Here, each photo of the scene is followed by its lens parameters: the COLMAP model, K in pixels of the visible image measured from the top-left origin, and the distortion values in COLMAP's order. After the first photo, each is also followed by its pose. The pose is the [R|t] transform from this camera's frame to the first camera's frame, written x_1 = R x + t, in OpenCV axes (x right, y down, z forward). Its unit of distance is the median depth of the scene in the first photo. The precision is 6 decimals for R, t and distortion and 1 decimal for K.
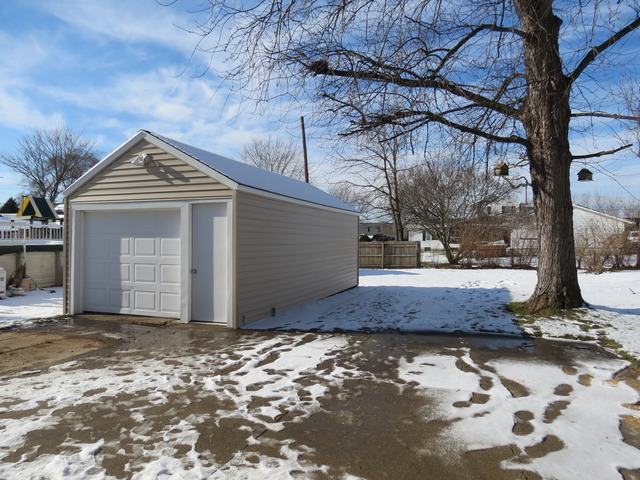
lens RADIAL K [[454.3, 0, 320.0], [0, 454.3, 240.0], [0, 0, 1]] dist [-0.041335, 0.026413]
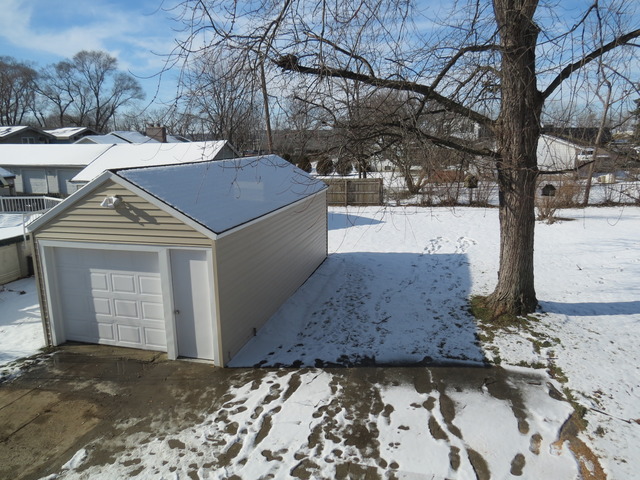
lens RADIAL K [[454.3, 0, 320.0], [0, 454.3, 240.0], [0, 0, 1]] dist [-0.041335, 0.026413]
pose [[0.995677, -0.034742, 0.086143, -0.038123], [0.015450, 0.976442, 0.215227, -0.303290], [-0.091591, -0.212966, 0.972757, 0.009219]]
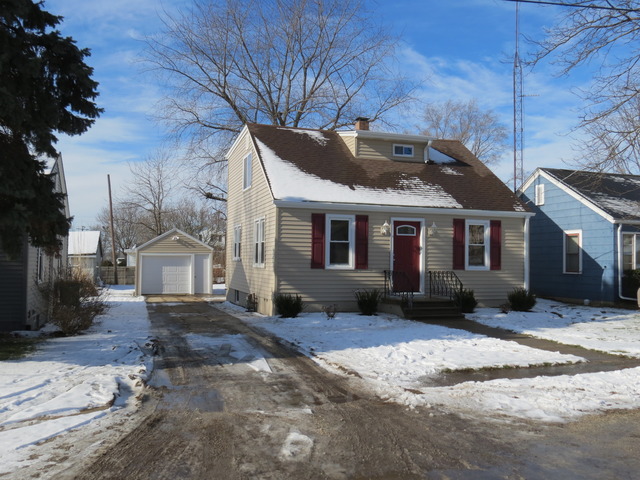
lens RADIAL K [[596.0, 0, 320.0], [0, 596.0, 240.0], [0, 0, 1]] dist [-0.067277, -0.002967]
pose [[0.795669, 0.026821, 0.605137, -1.962833], [-0.000221, 0.999032, -0.043990, -0.003068], [-0.605731, 0.034868, 0.794905, -2.555403]]
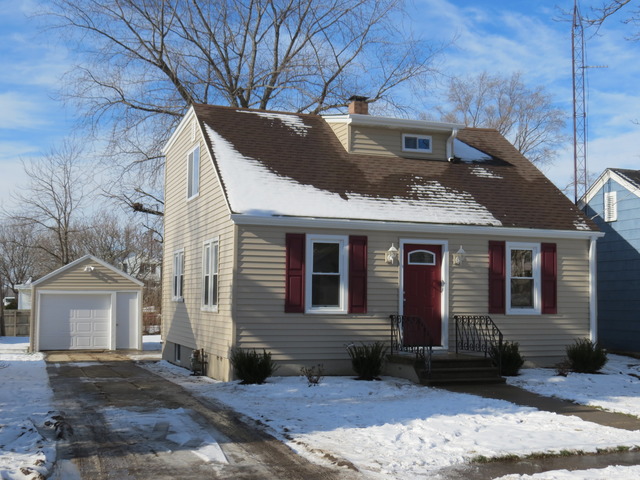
lens RADIAL K [[857.4, 0, 320.0], [0, 857.4, 240.0], [0, 0, 1]] dist [-0.092465, -0.012279]
pose [[0.779475, 0.049322, 0.624489, -1.962344], [0.001489, 0.996747, -0.080581, -0.003078], [-0.626432, 0.063741, 0.776866, -2.552843]]
